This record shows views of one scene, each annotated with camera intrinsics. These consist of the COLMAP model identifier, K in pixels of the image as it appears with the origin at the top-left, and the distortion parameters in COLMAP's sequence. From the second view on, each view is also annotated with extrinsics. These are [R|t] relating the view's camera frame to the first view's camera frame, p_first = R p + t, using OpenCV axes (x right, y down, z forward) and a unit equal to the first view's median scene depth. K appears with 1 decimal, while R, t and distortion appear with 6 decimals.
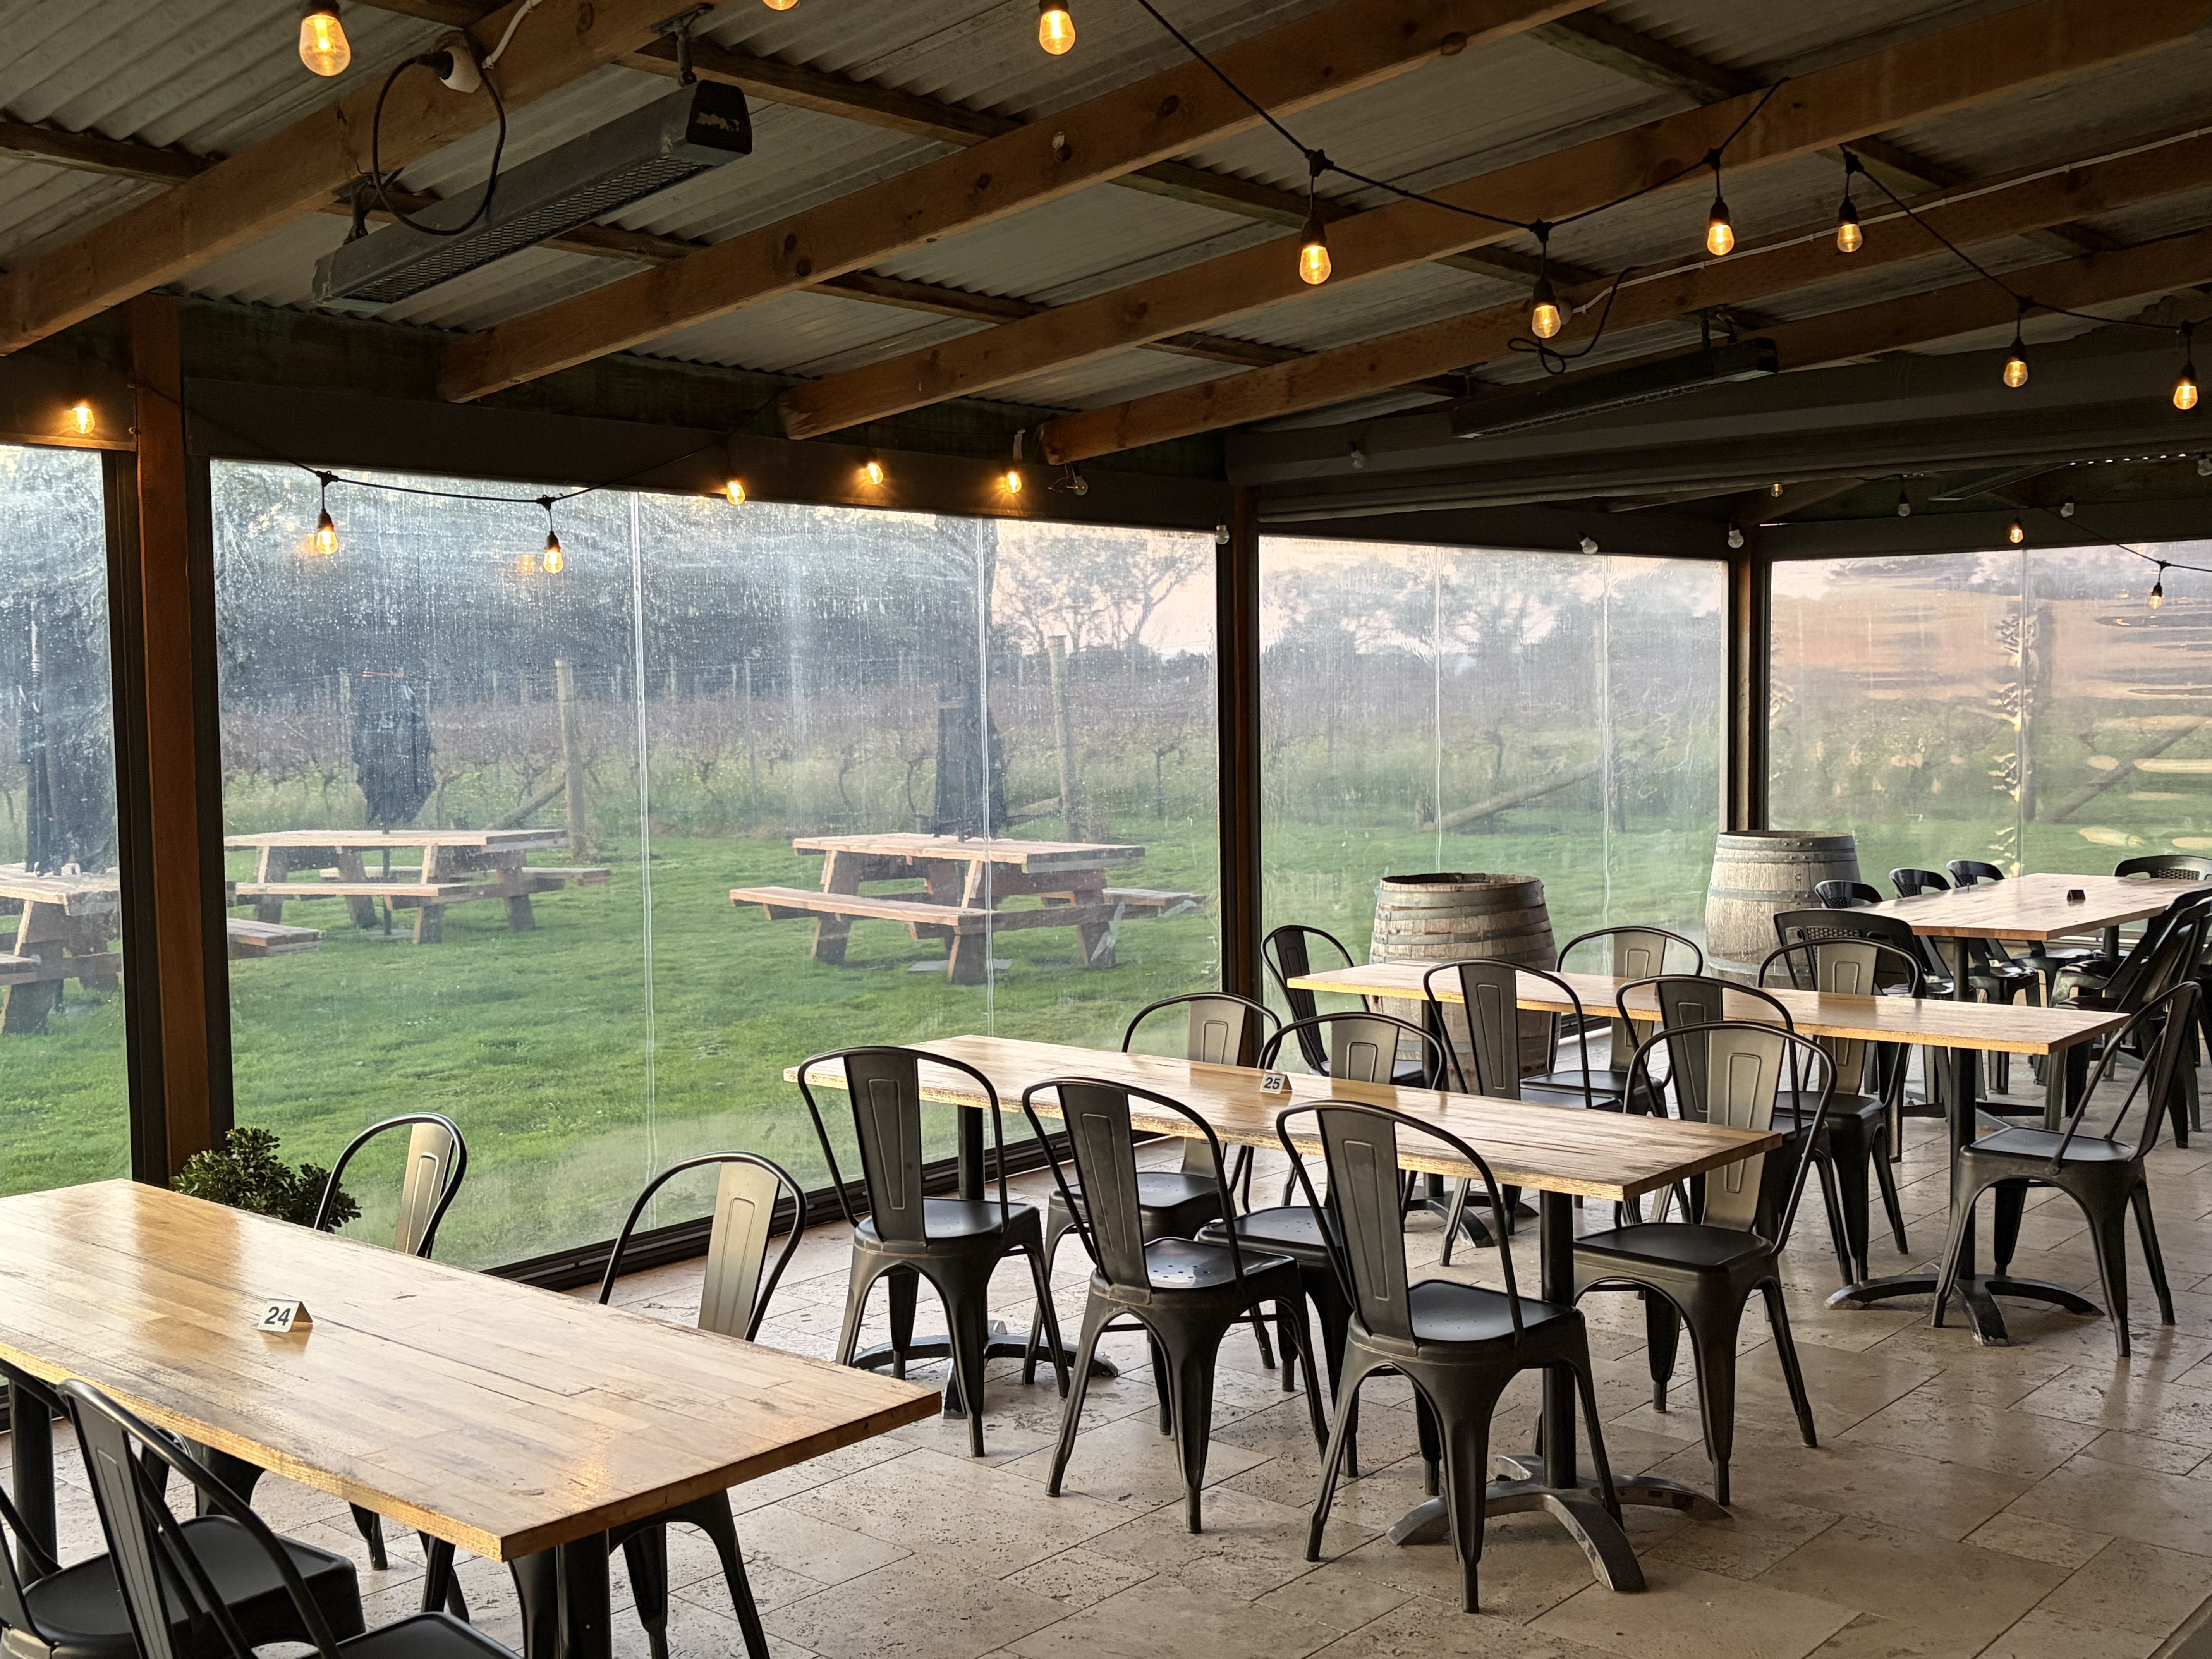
lens RADIAL K [[2219.6, 0, 1106.0], [0, 2219.6, 829.5], [0, 0, 1]] dist [0.152772, -0.386396]
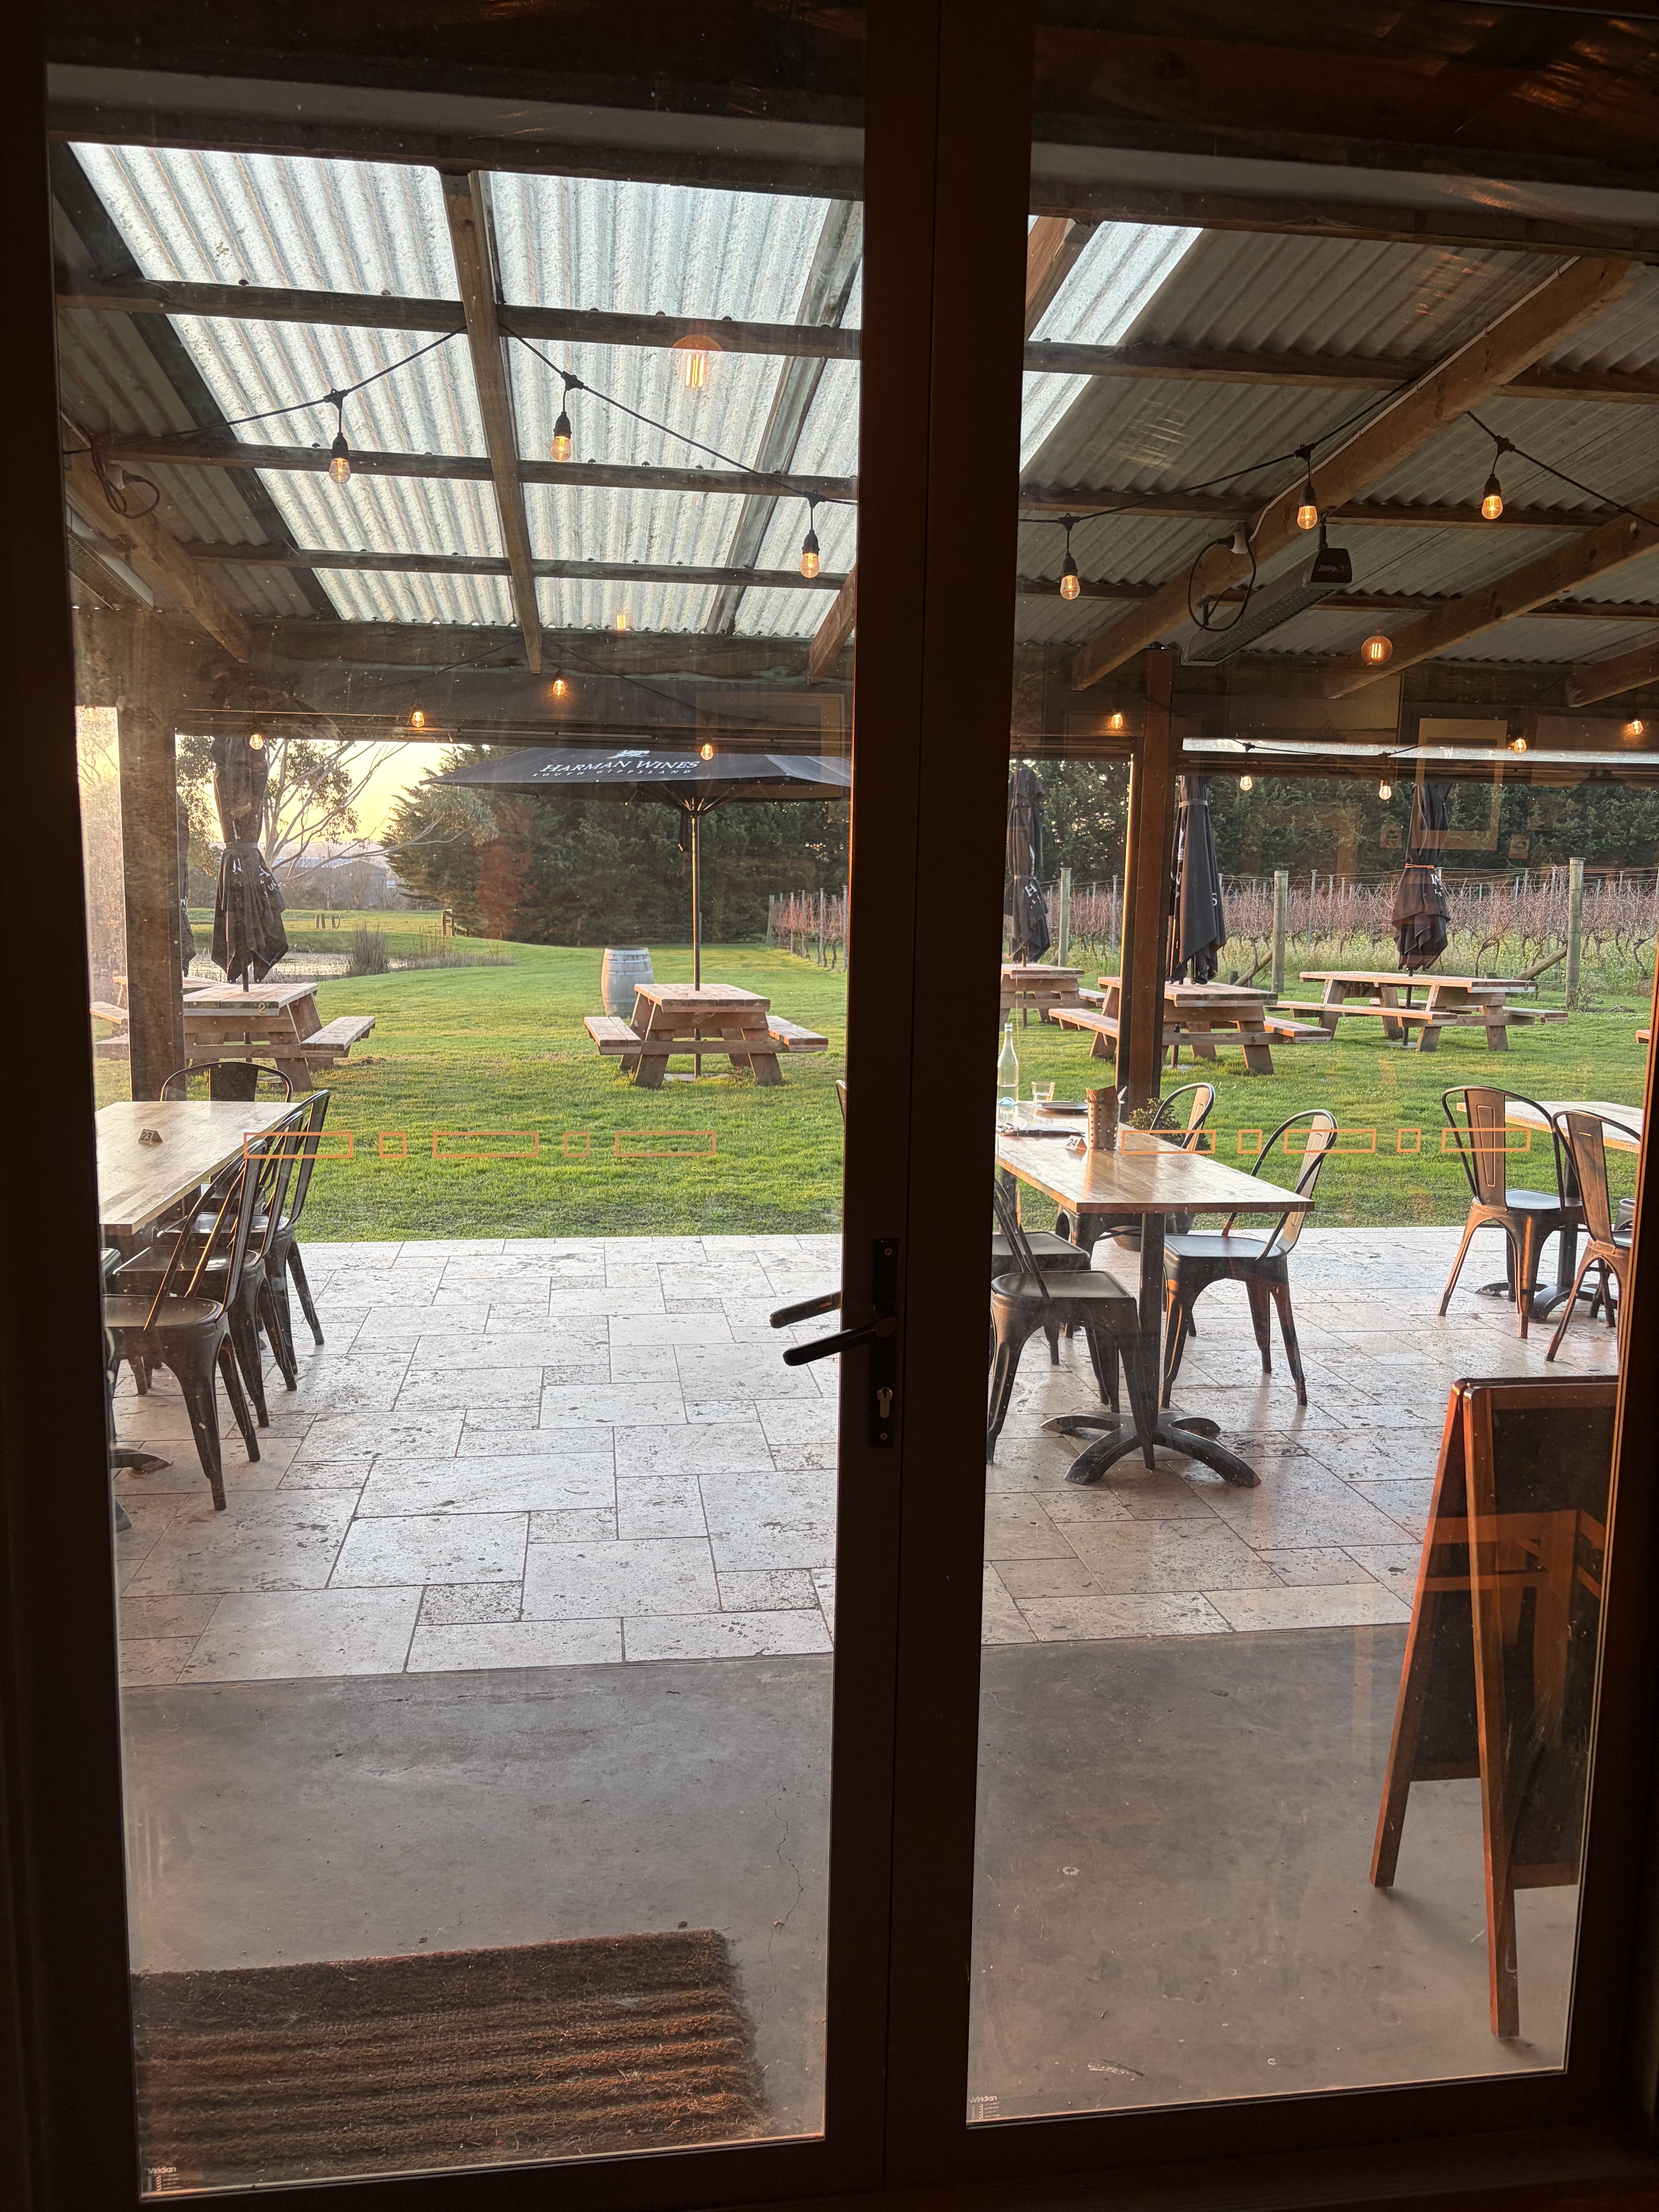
lens RADIAL K [[1642.0, 0, 829.5], [0, 1642.0, 1106.0], [0, 0, 1]] dist [0.007271, 0.000857]
pose [[0.763740, 0.112386, -0.635666, 0.153044], [-0.065183, 0.993121, 0.097268, 0.012004], [0.642225, -0.032853, 0.765812, -0.128163]]
